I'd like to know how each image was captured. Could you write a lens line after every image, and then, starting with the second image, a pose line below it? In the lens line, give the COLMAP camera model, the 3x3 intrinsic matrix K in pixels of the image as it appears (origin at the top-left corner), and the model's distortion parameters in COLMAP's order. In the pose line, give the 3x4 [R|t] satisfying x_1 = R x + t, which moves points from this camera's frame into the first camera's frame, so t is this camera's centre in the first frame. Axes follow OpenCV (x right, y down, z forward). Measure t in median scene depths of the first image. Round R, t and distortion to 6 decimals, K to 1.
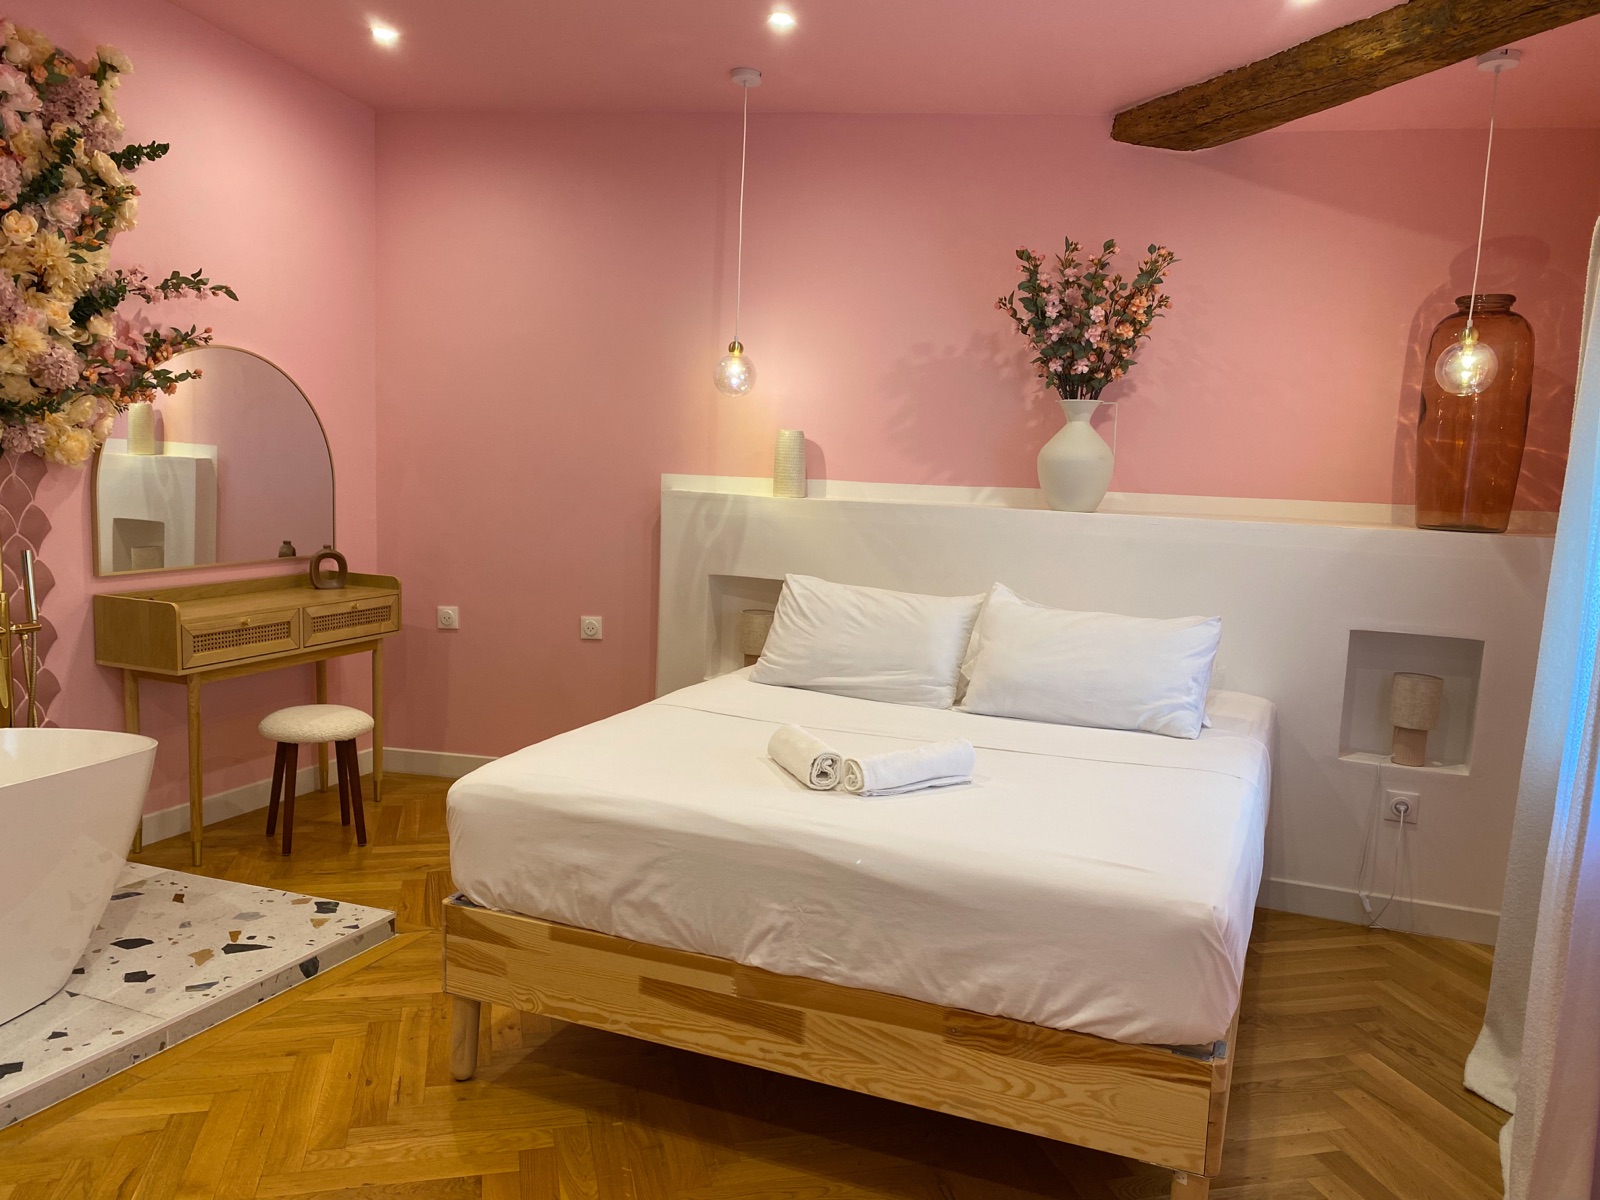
lens RADIAL K [[1221.0, 0, 798.7], [0, 1221.0, 605.7], [0, 0, 1]] dist [0.046053, -0.050204]
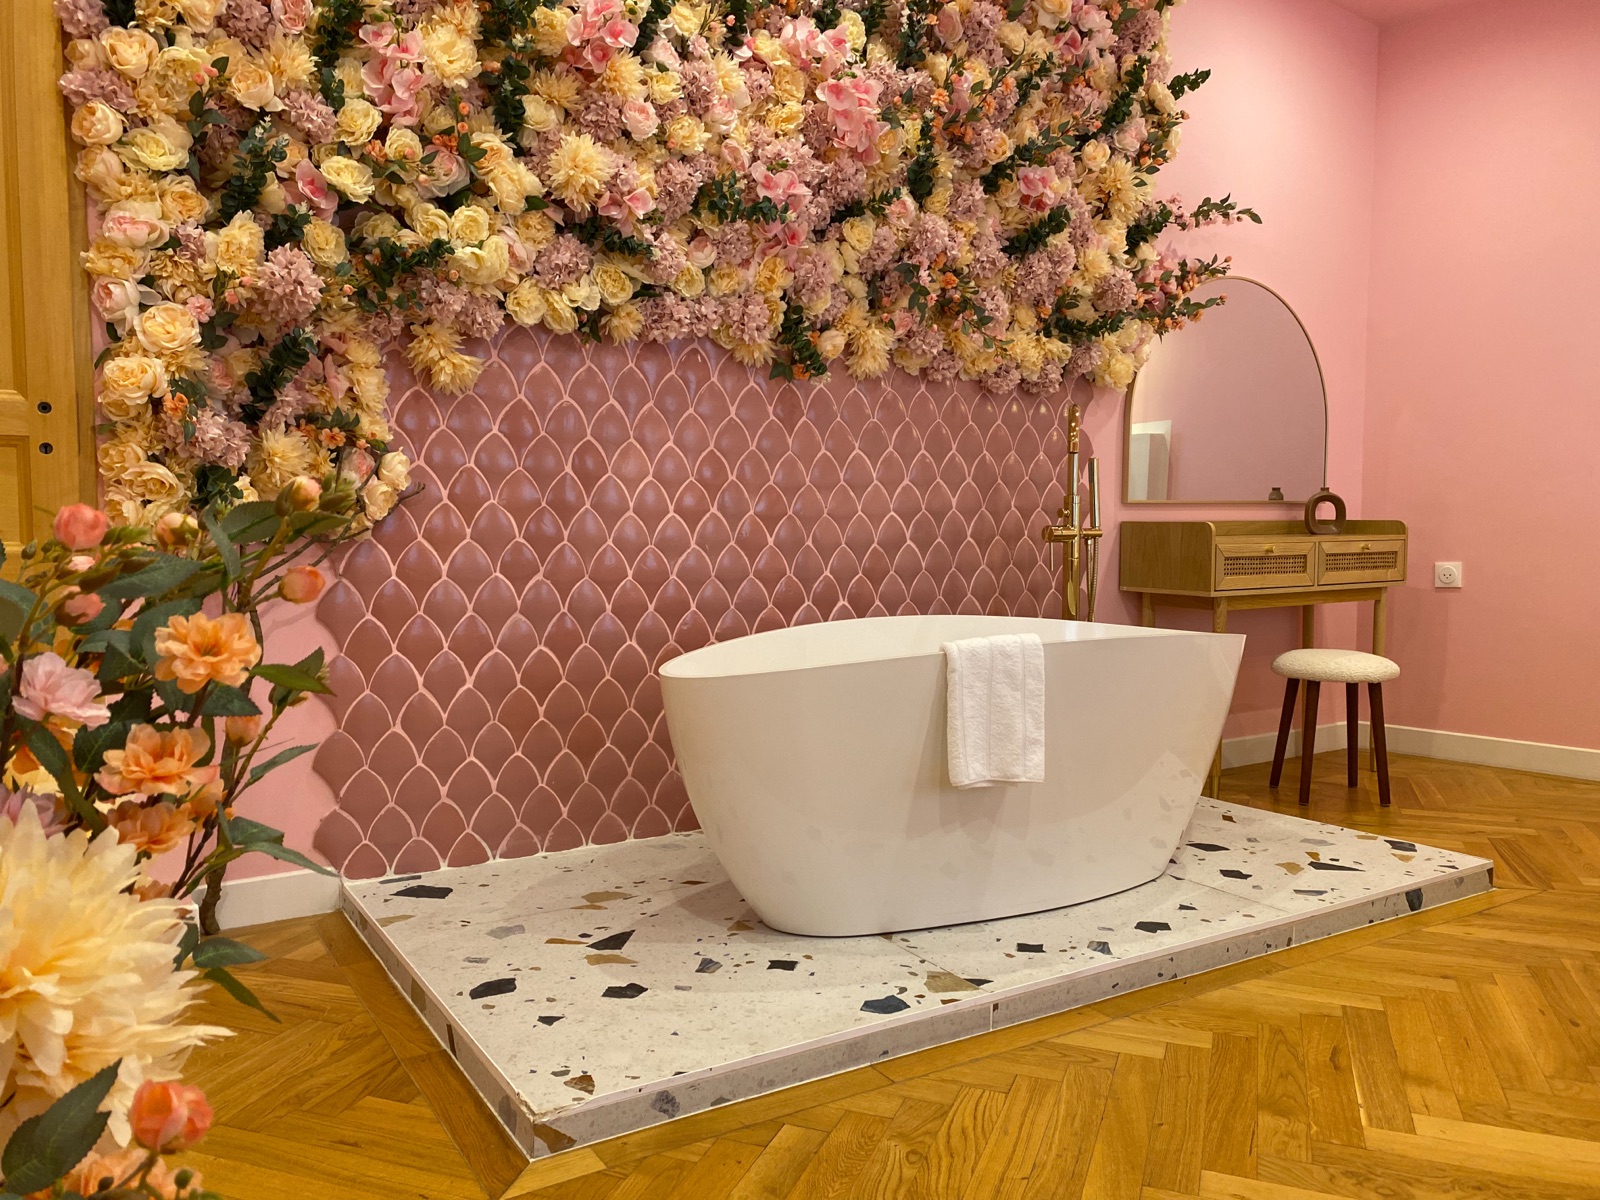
lens RADIAL K [[1221.0, 0, 802.8], [0, 1221.0, 593.7], [0, 0, 1]] dist [0.046053, -0.050204]
pose [[0.832142, -0.009069, -0.554489, -0.243435], [-0.040706, 0.996170, -0.077381, 0.146593], [0.553067, 0.086963, 0.828586, 0.023747]]
